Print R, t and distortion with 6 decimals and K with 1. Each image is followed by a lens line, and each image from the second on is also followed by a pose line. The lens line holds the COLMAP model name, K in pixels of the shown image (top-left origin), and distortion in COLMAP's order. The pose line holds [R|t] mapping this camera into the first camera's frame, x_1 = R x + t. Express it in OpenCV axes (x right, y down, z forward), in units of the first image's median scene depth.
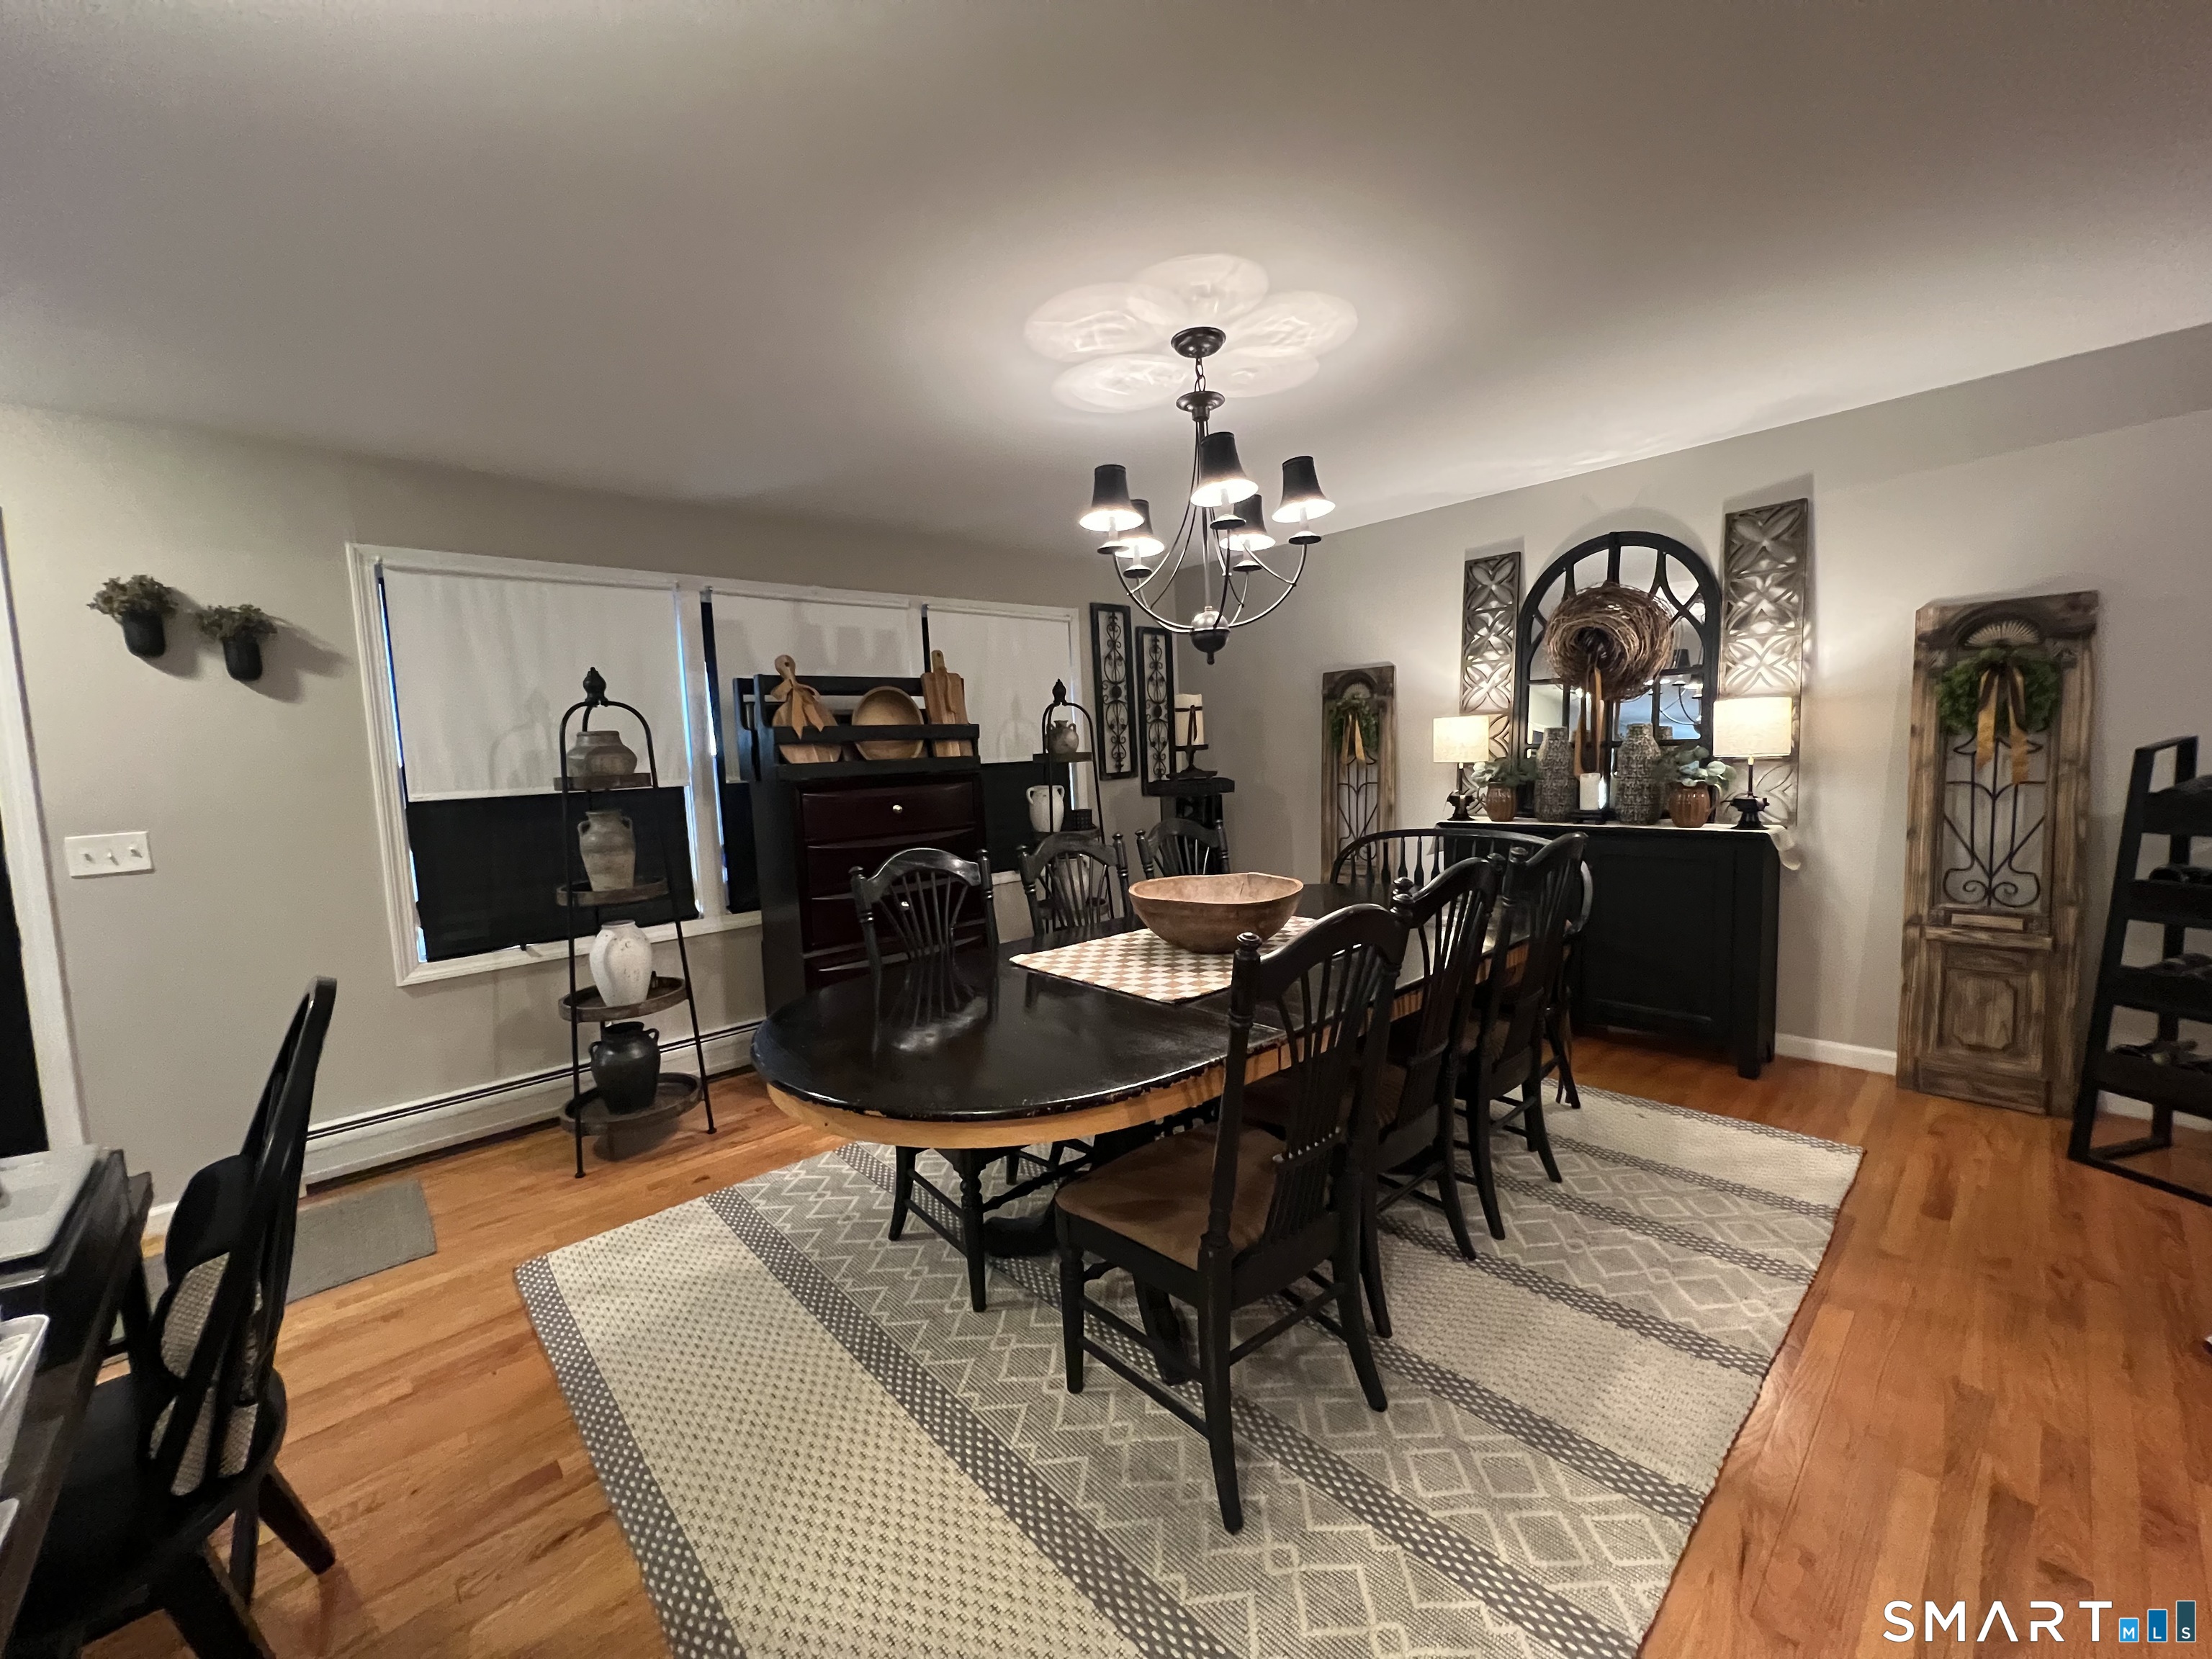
lens RADIAL K [[882.8, 0, 1100.3], [0, 882.8, 826.0], [0, 0, 1]] dist [-0.003941, 0.000647]
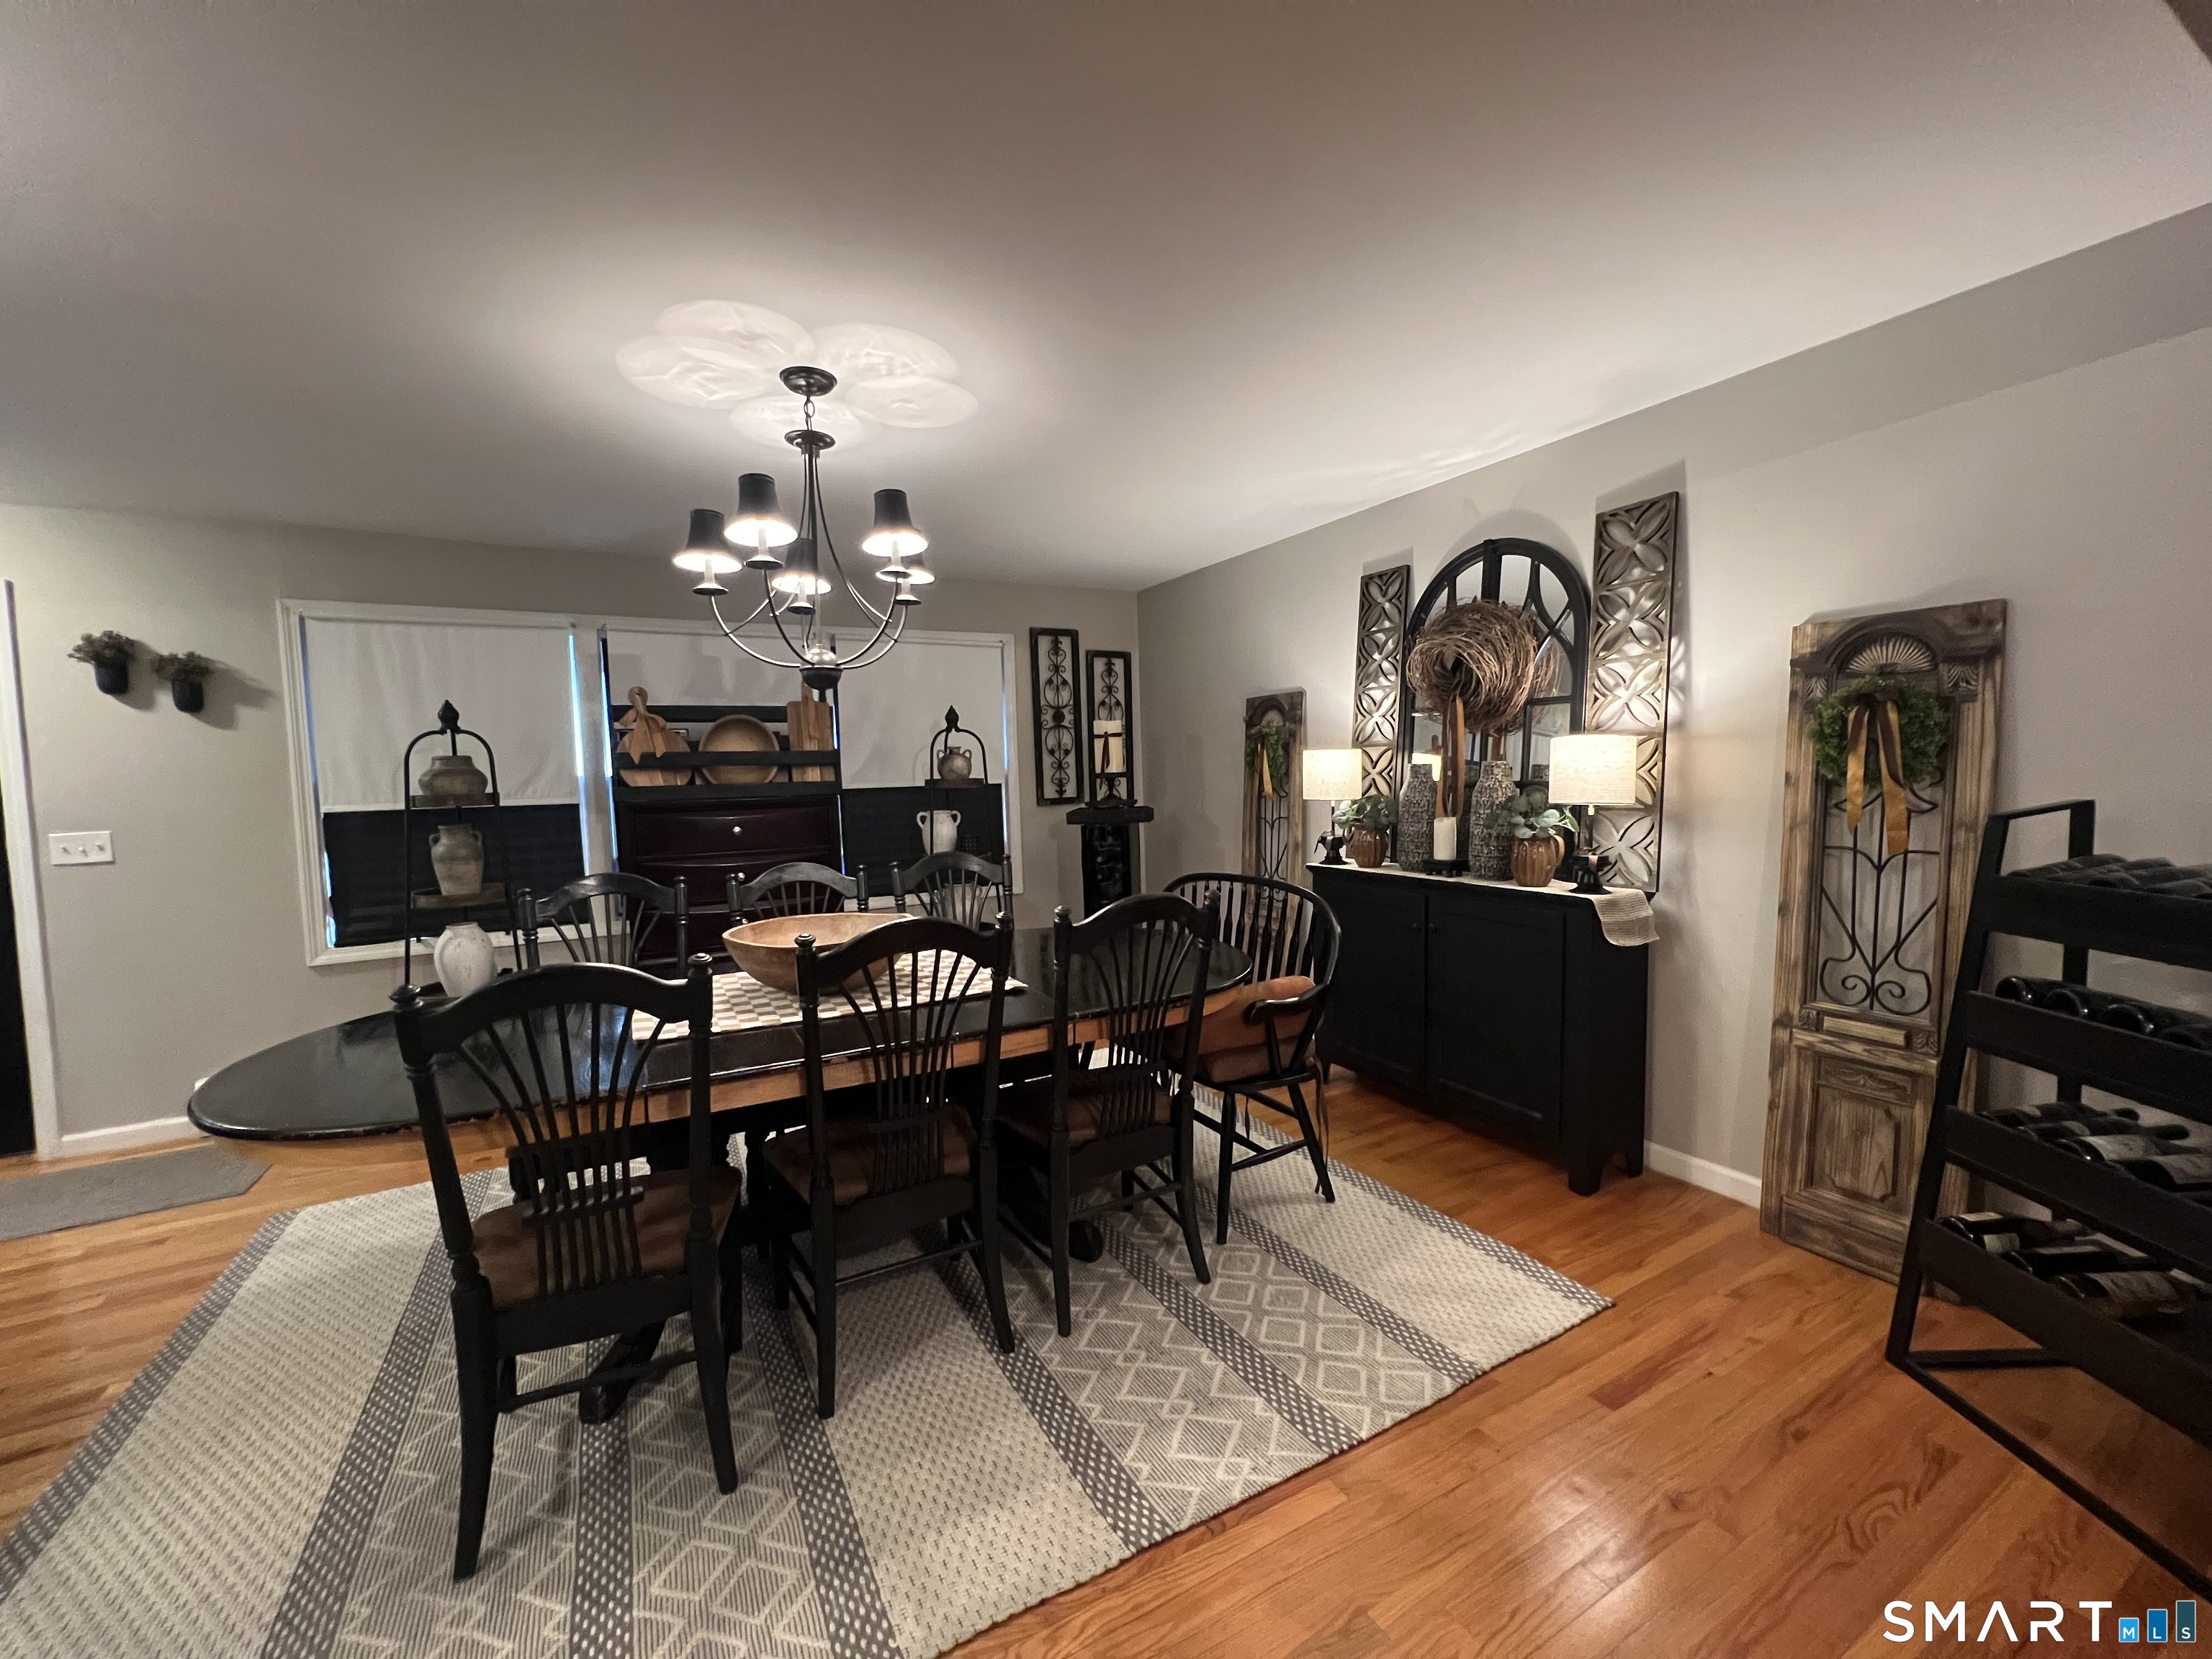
lens RADIAL K [[882.3, 0, 1100.4], [0, 882.3, 827.2], [0, 0, 1]] dist [-0.002945, 0.000014]
pose [[0.971031, 0.033925, -0.236532, 0.517395], [-0.037177, 0.999265, -0.009301, -0.035305], [0.236042, 0.017825, 0.971579, 0.089110]]
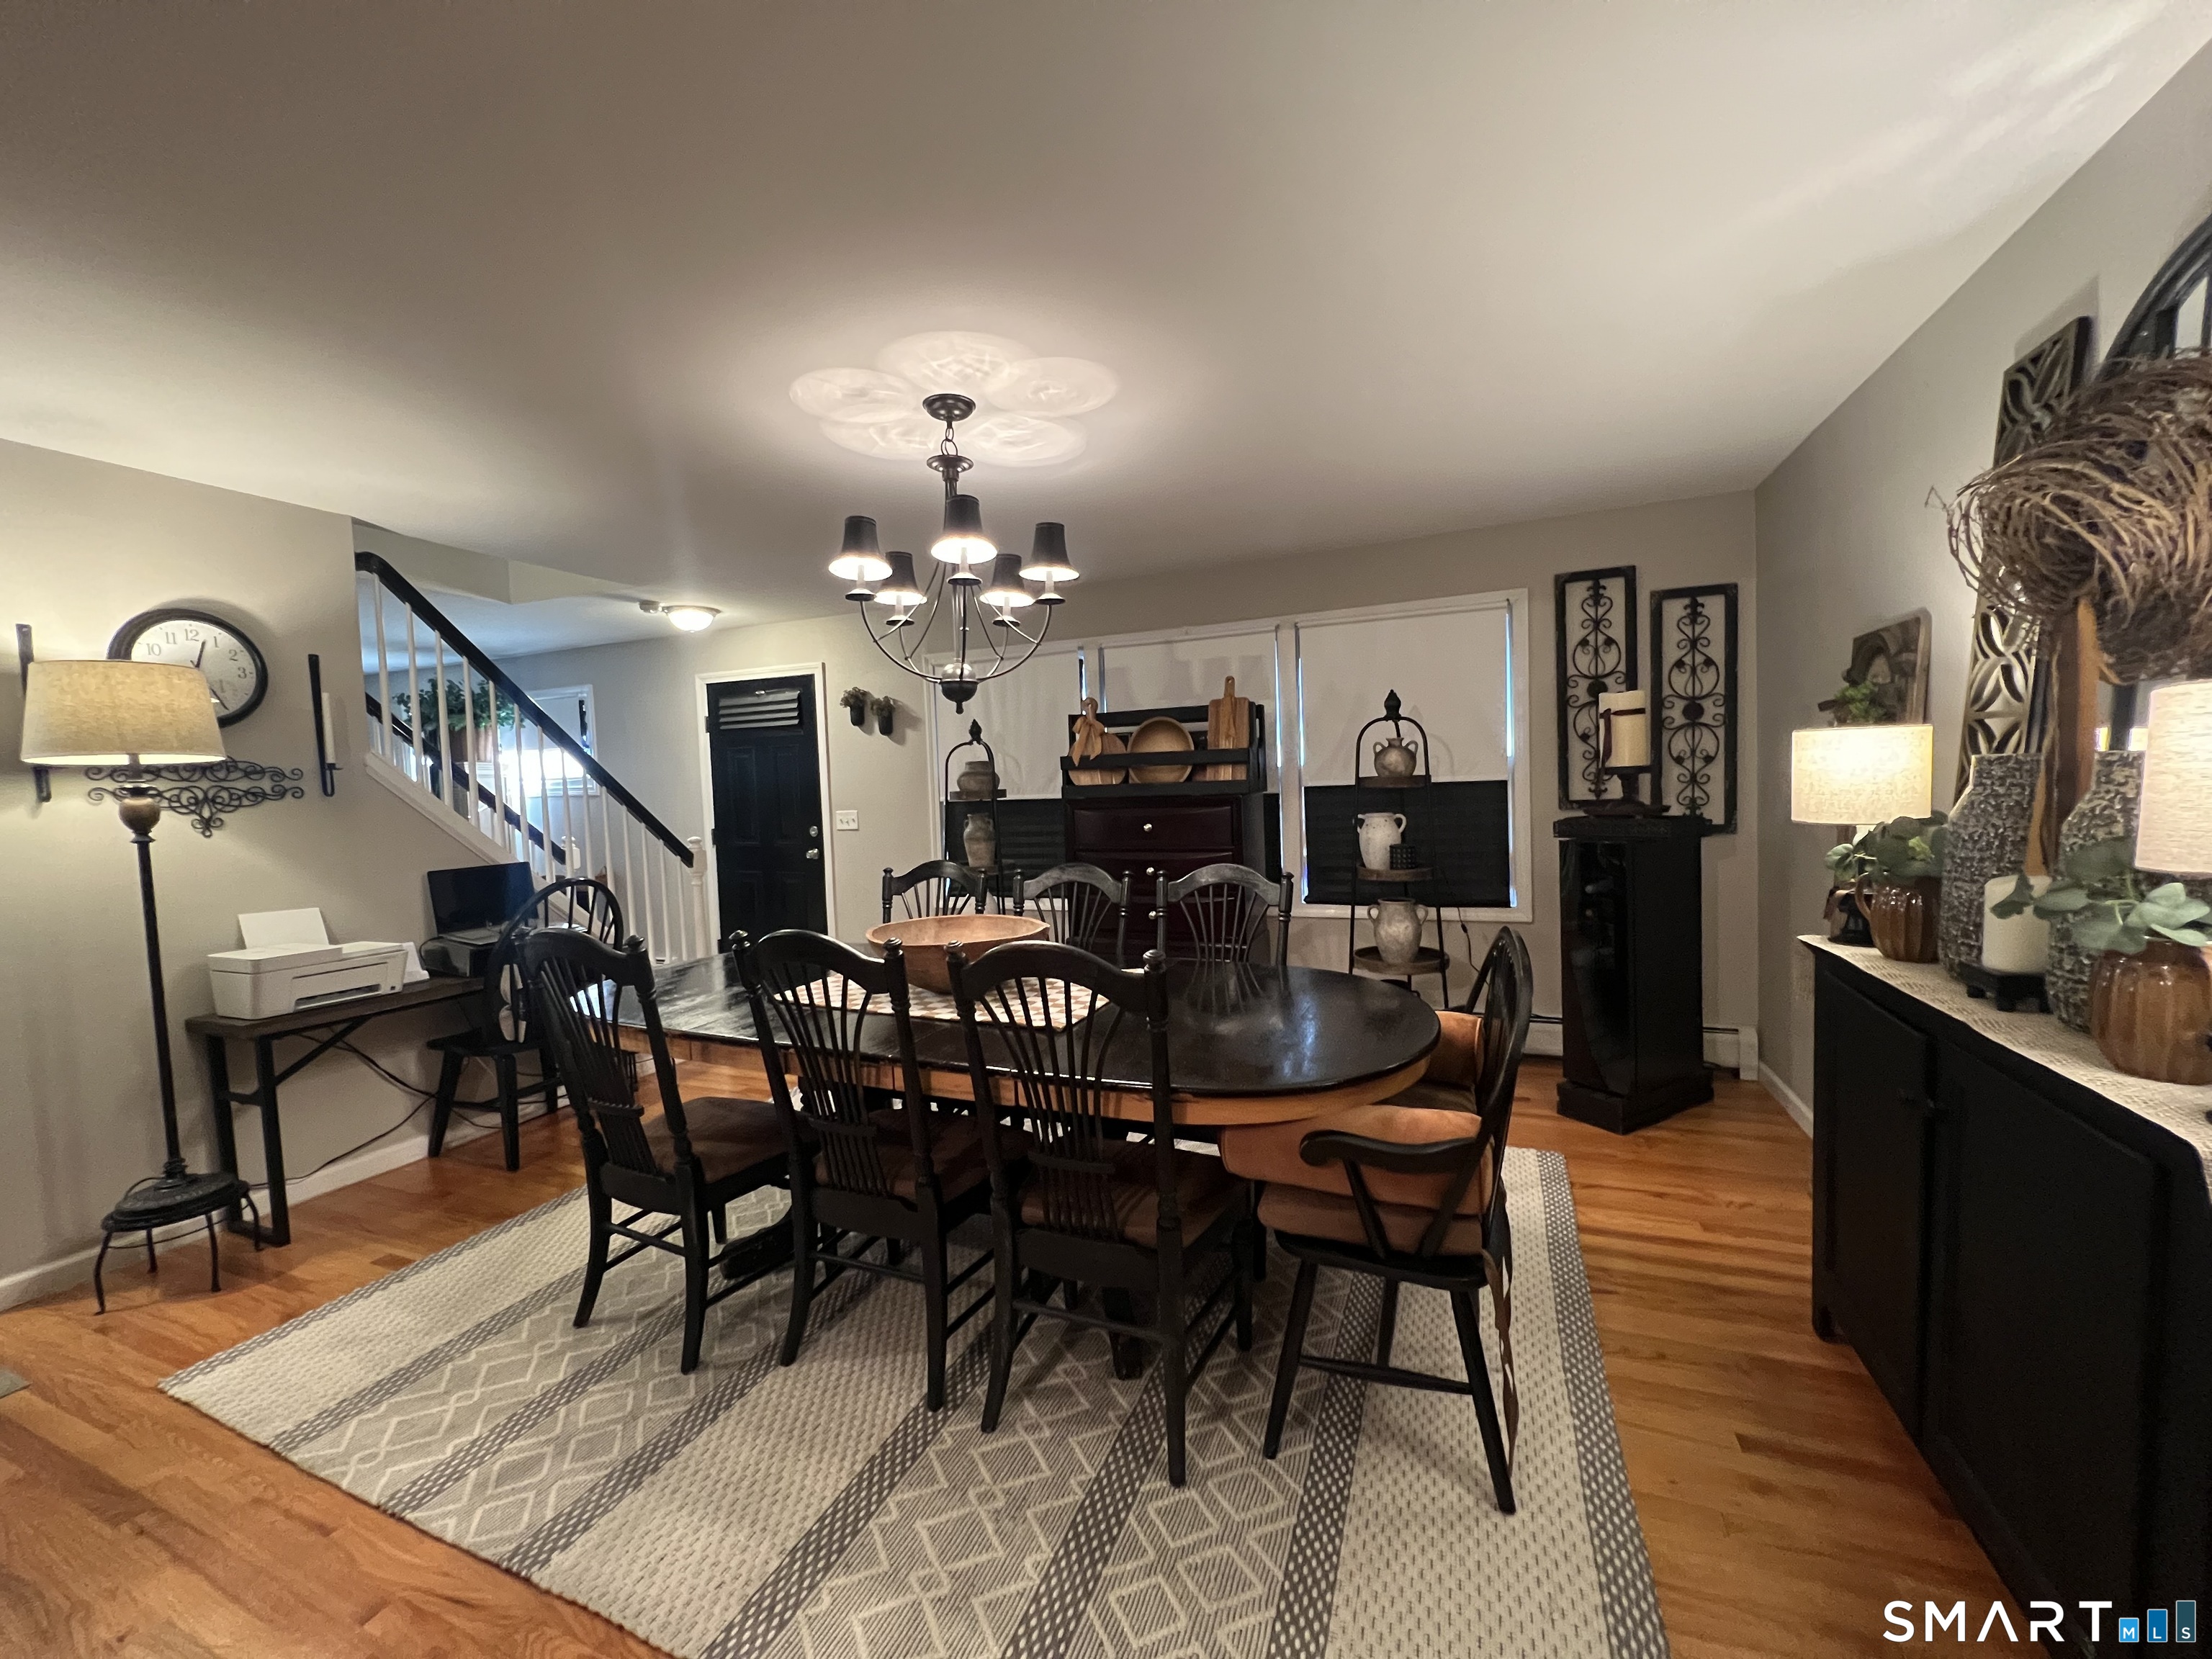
lens RADIAL K [[882.8, 0, 1100.3], [0, 882.8, 826.0], [0, 0, 1]] dist [-0.003941, 0.000647]
pose [[0.415082, 0.076629, -0.906551, 0.884648], [-0.062356, 0.996500, 0.055681, -0.093227], [0.907645, 0.033416, 0.418407, 0.560440]]
